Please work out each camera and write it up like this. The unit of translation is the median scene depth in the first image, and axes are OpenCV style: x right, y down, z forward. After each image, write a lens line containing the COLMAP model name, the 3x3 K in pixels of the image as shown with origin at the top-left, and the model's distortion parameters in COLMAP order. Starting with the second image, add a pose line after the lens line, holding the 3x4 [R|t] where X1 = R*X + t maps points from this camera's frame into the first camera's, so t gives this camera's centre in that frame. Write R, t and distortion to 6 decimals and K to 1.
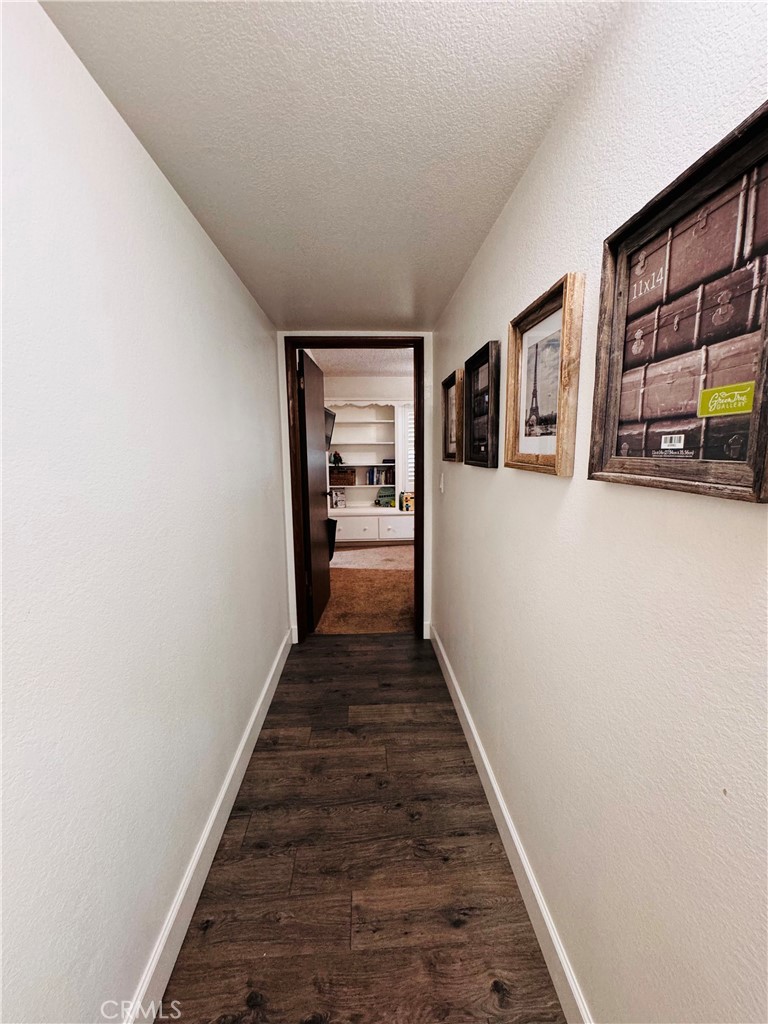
lens RADIAL K [[409.7, 0, 385.1], [0, 409.7, 512.2], [0, 0, 1]] dist [-0.003837, 0.000843]
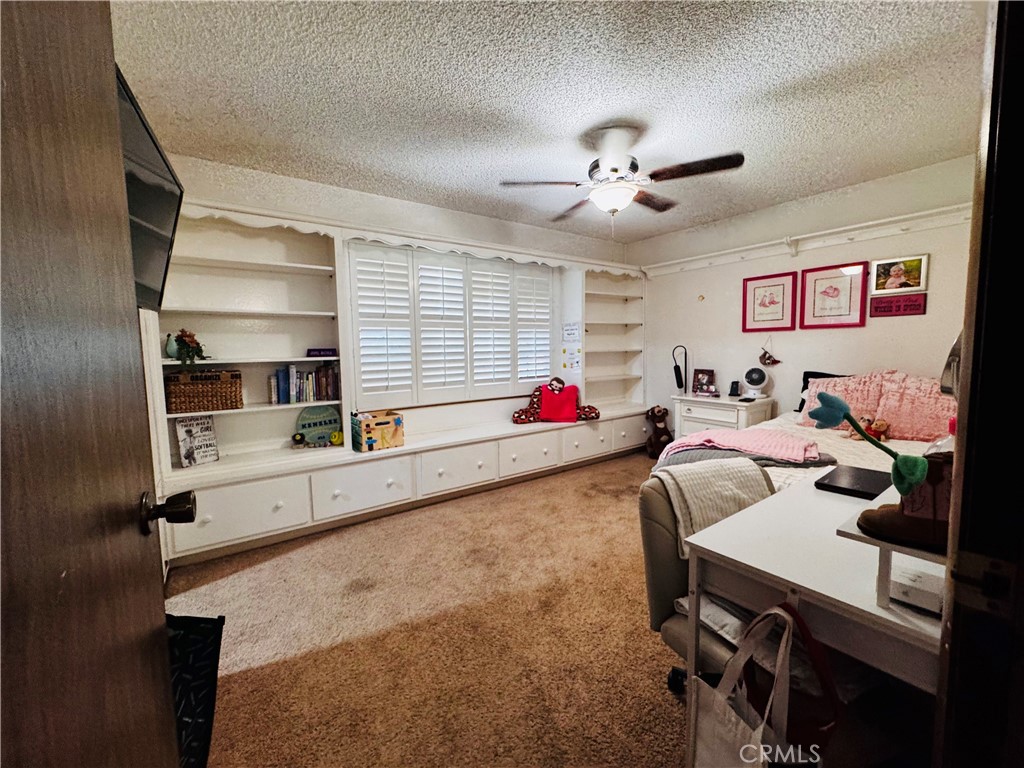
lens RADIAL K [[409.7, 0, 510.1], [0, 409.7, 380.5], [0, 0, 1]] dist [-0.003837, 0.000843]
pose [[0.840392, -0.045960, 0.540026, -0.067758], [0.080479, 0.995934, -0.040481, -0.053958], [-0.535970, 0.077481, 0.840674, 0.482165]]
